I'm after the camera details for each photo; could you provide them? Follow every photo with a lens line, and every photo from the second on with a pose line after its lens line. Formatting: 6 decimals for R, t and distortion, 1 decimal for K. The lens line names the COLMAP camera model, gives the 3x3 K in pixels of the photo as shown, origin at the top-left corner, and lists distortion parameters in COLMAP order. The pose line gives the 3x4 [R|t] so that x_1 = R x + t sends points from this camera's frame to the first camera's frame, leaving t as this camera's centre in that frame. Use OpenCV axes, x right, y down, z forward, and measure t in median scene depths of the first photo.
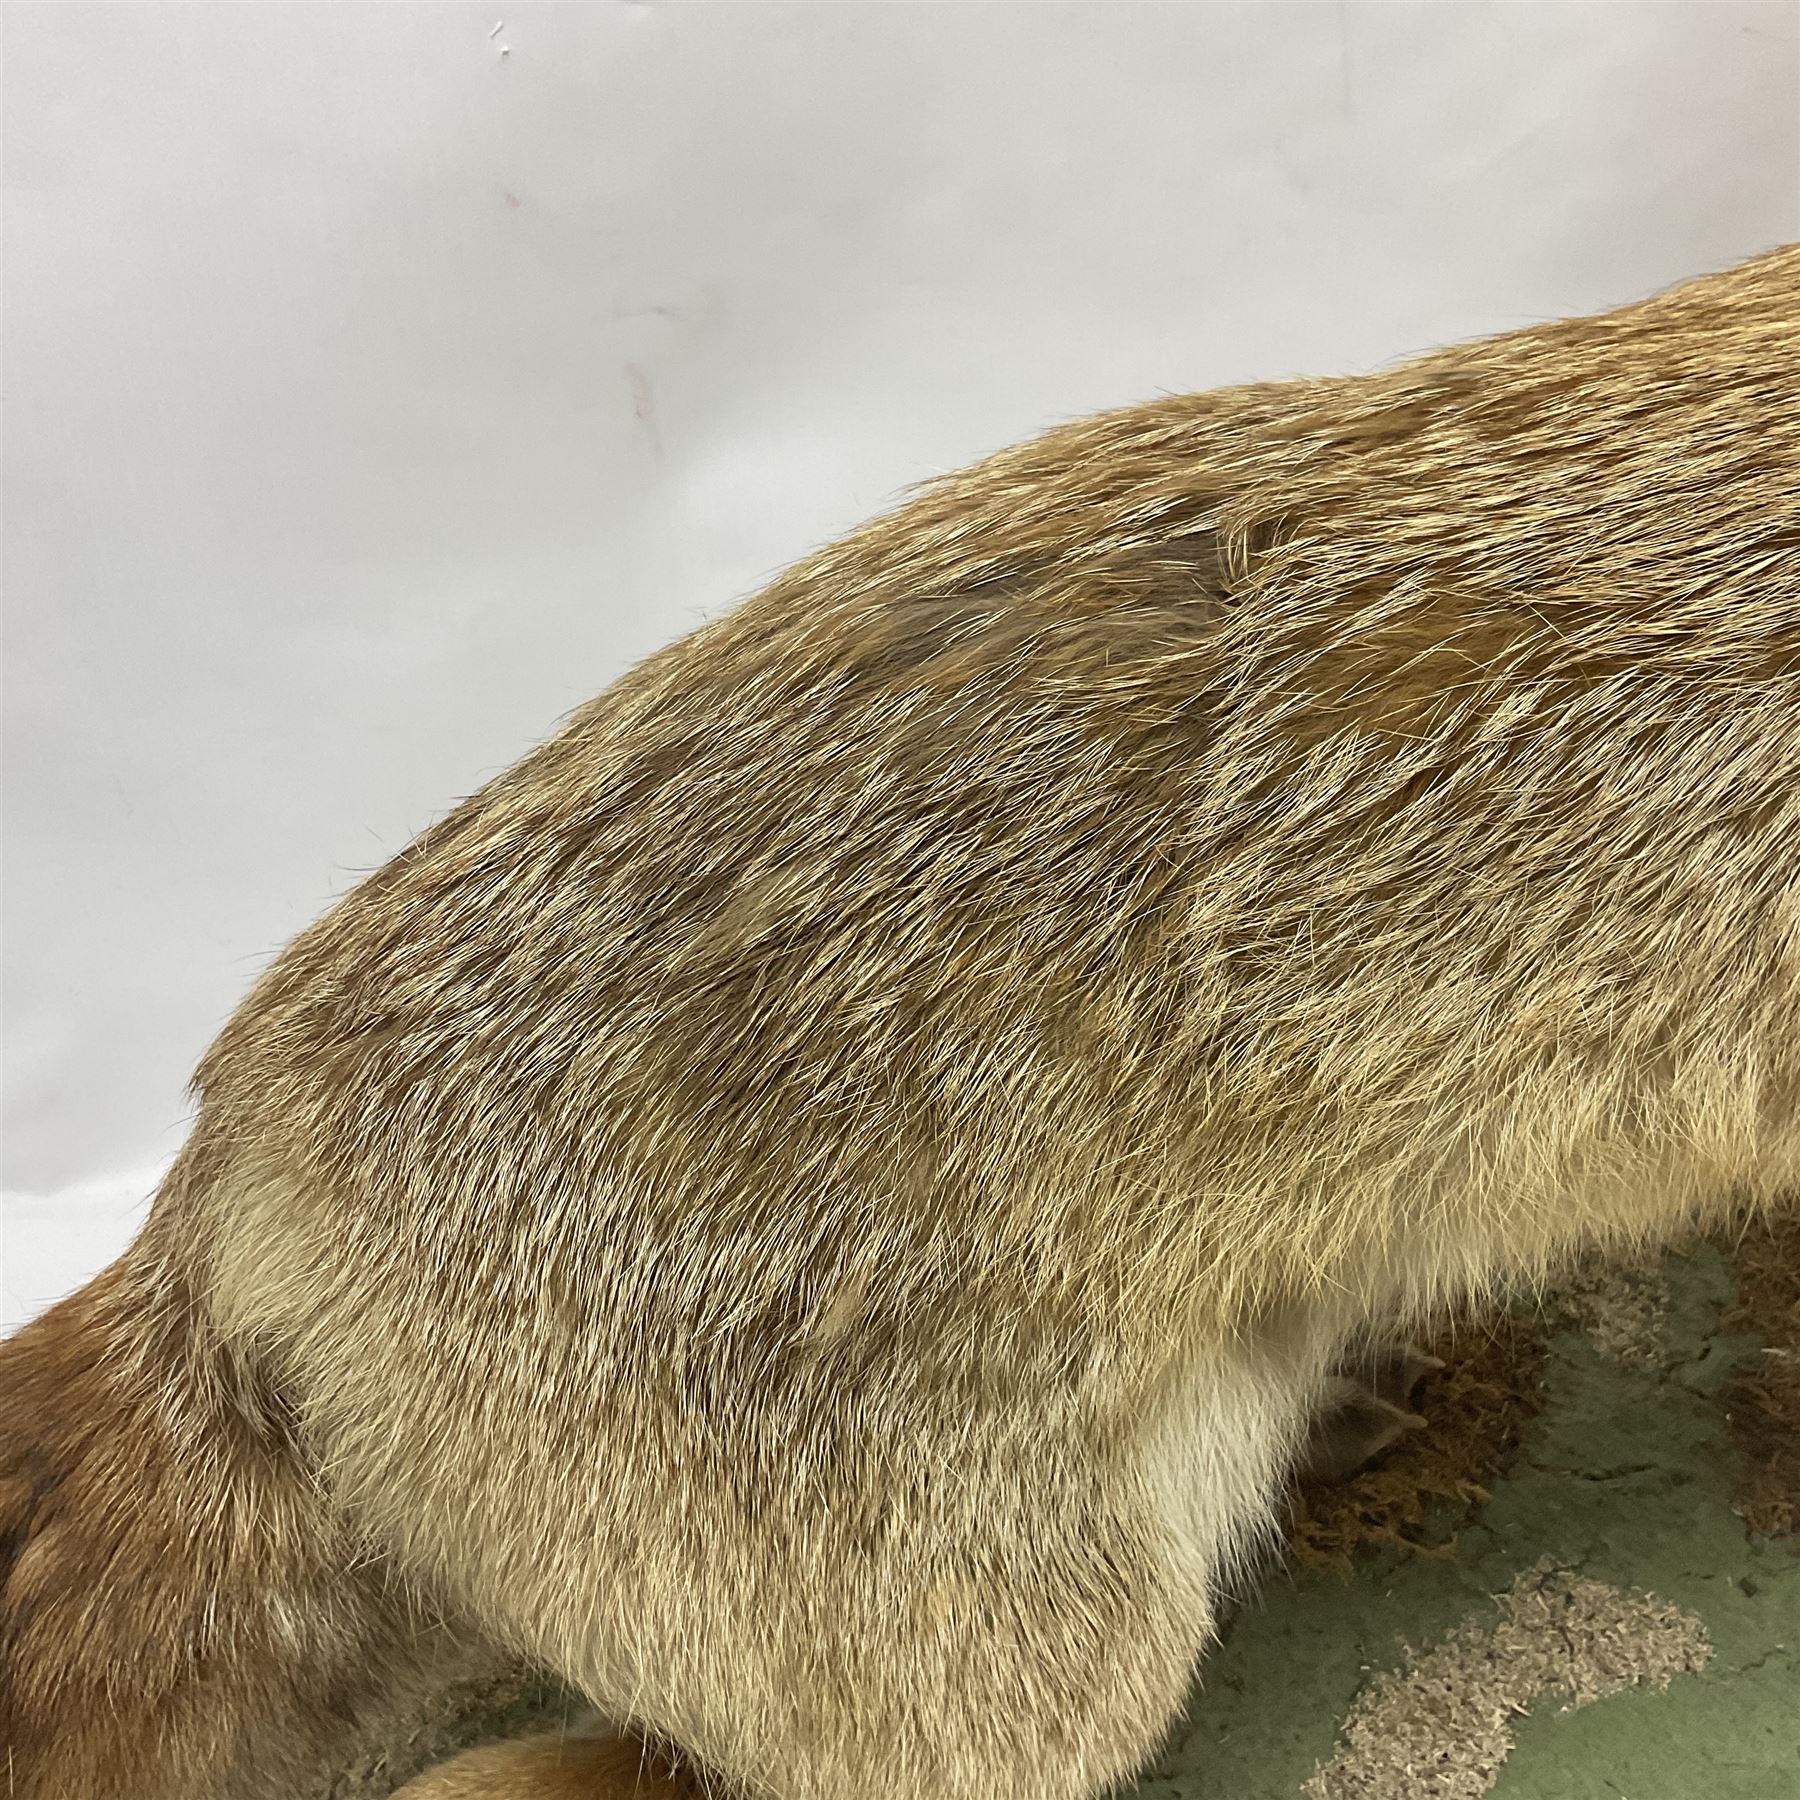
lens RADIAL K [[2030.3, 0, 888.3], [0, 2030.3, 892.3], [0, 0, 1]] dist [0.135713, -0.315050]
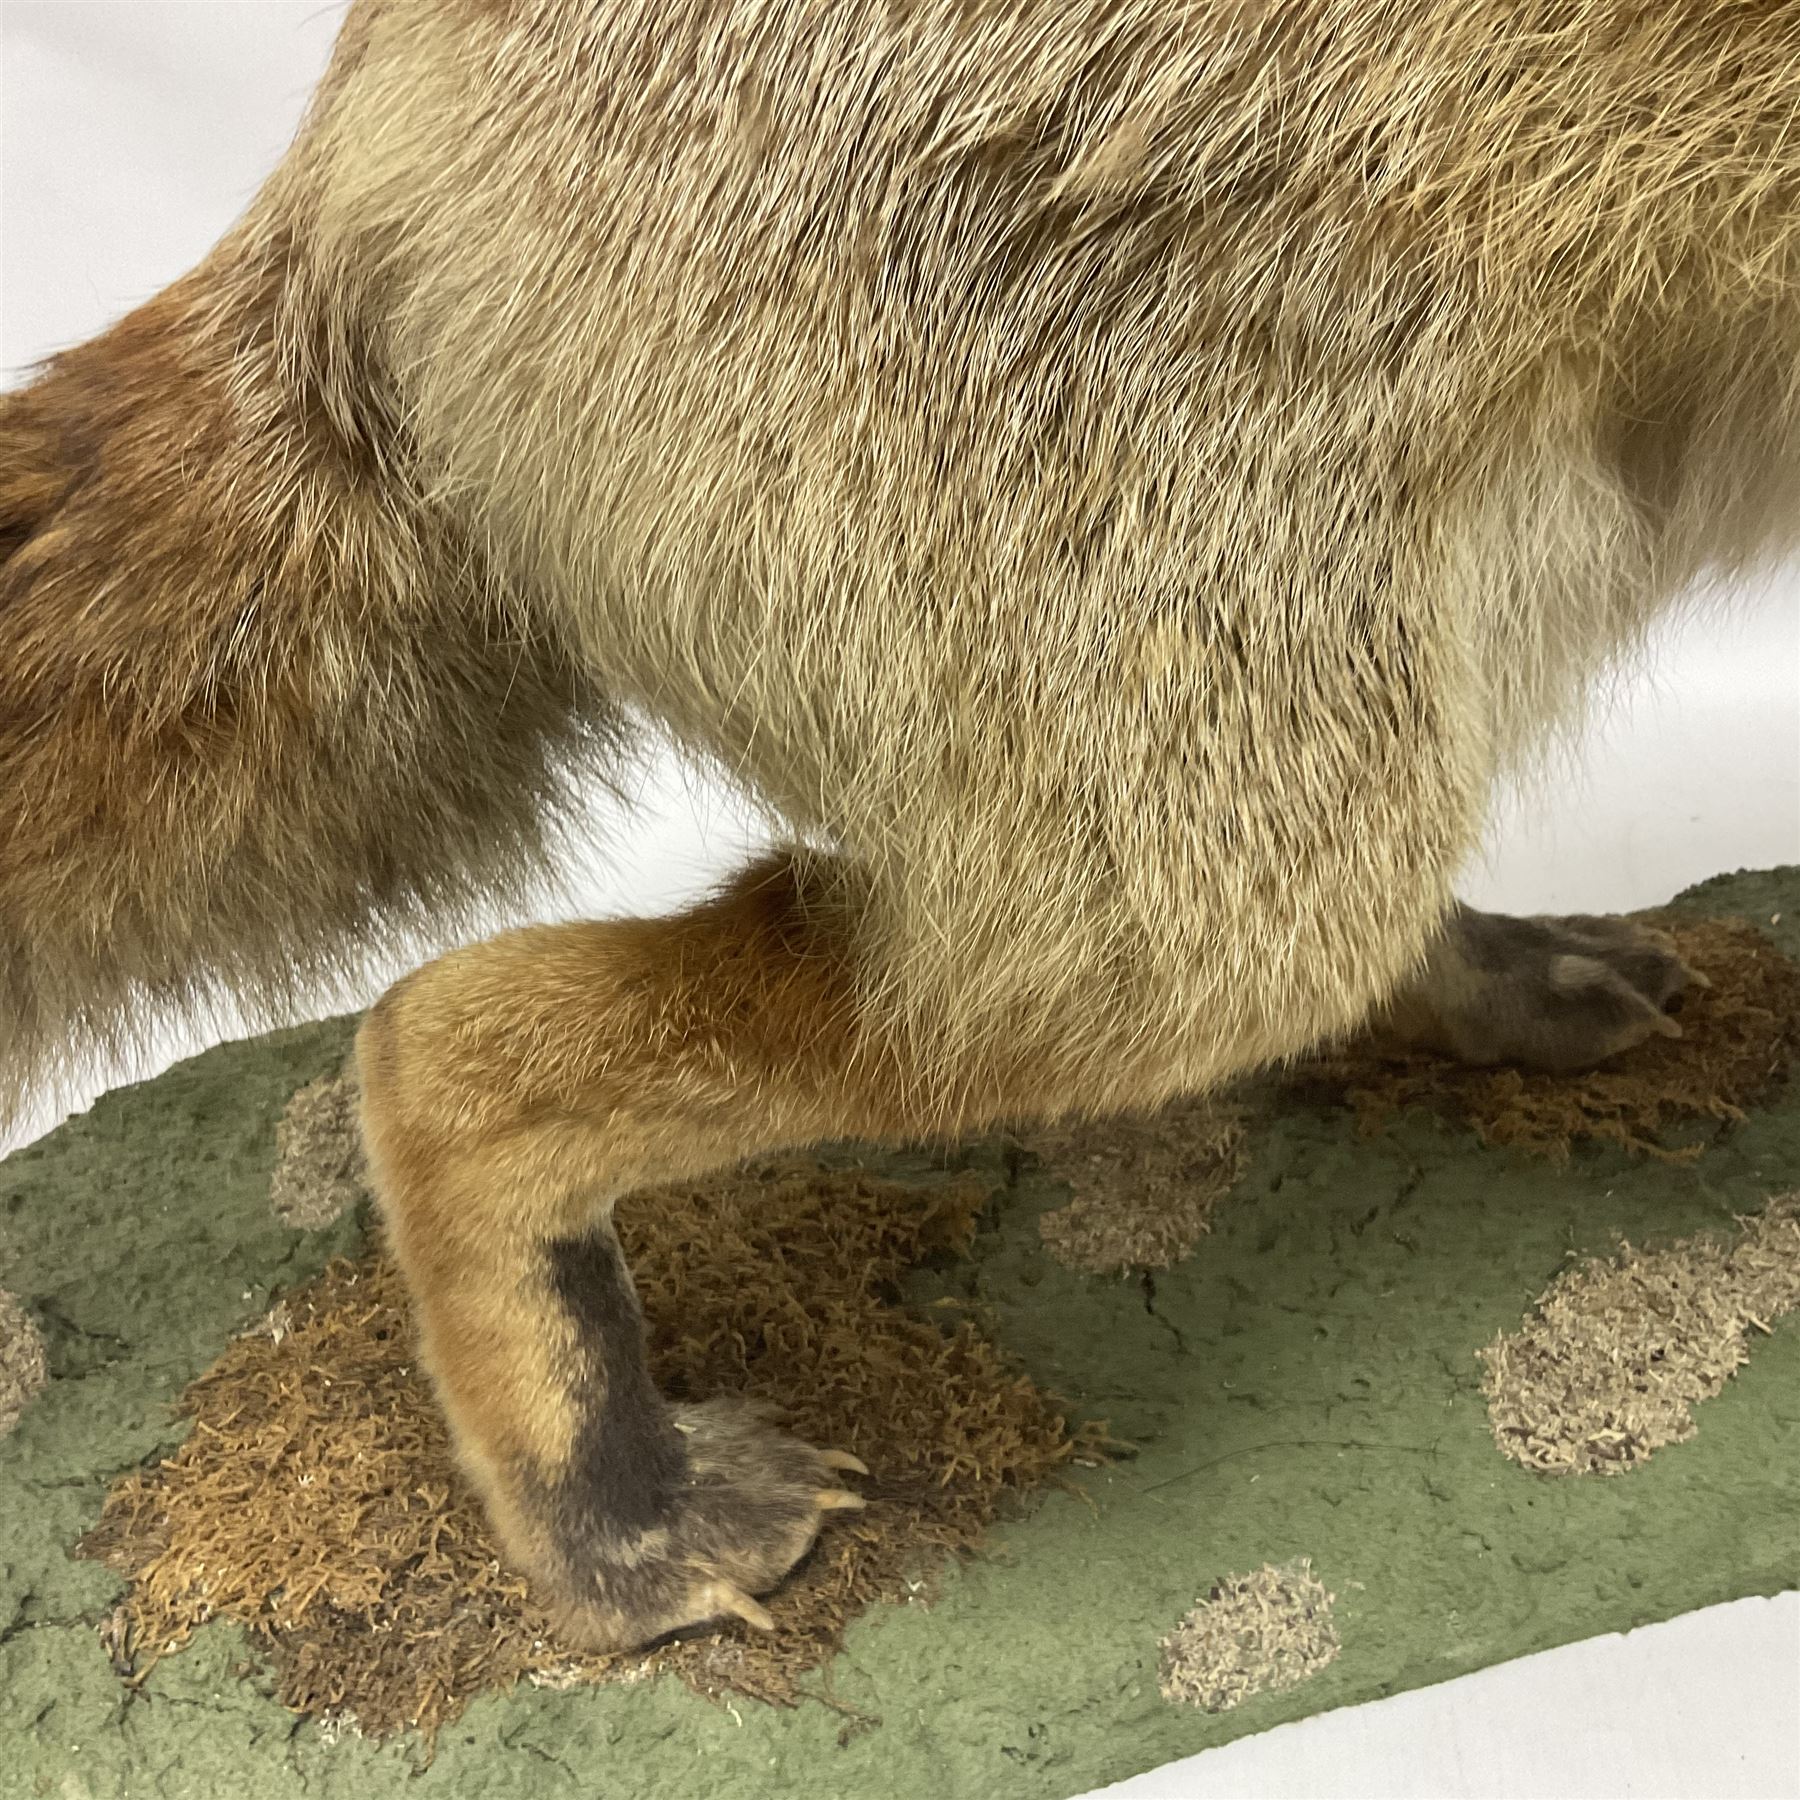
lens RADIAL K [[2030.3, 0, 888.3], [0, 2030.3, 892.3], [0, 0, 1]] dist [0.135713, -0.315050]
pose [[0.980477, 0.179868, -0.079450, 0.003201], [-0.181667, 0.983231, -0.015959, 0.467773], [0.075247, 0.030081, 0.996711, 0.238956]]
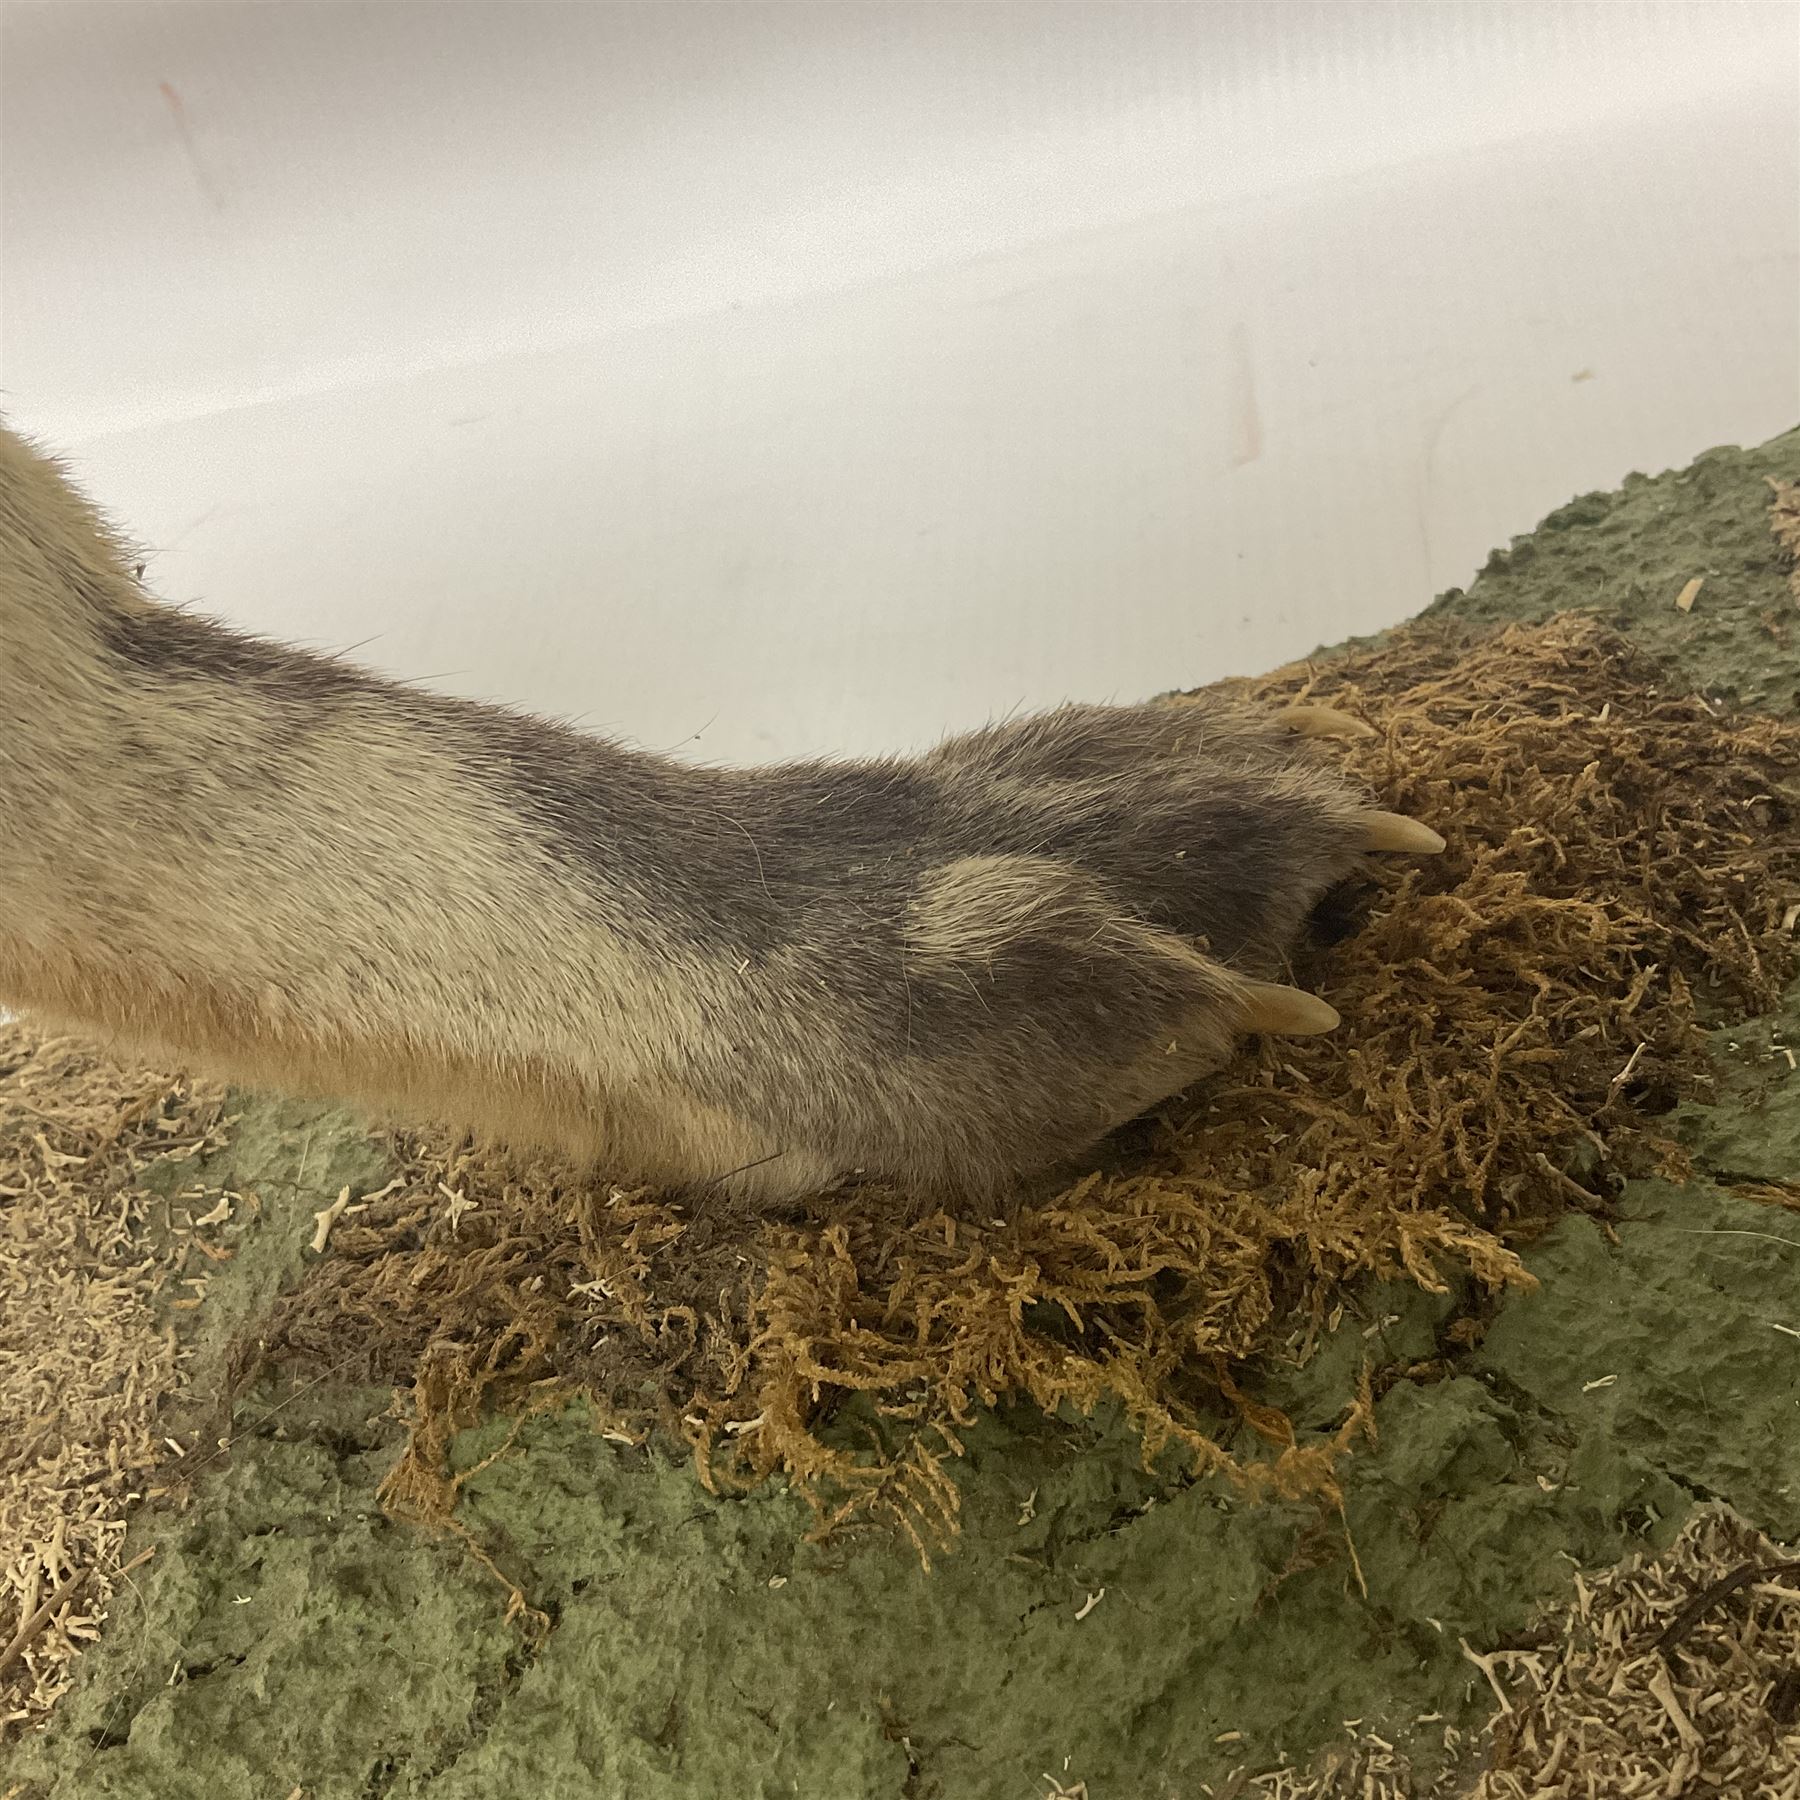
lens RADIAL K [[2030.3, 0, 888.3], [0, 2030.3, 892.3], [0, 0, 1]] dist [0.135713, -0.315050]
pose [[0.980884, 0.018132, -0.193748, 0.437011], [0.005362, 0.992753, 0.120050, 0.351645], [0.194521, -0.118794, 0.973678, 1.213656]]
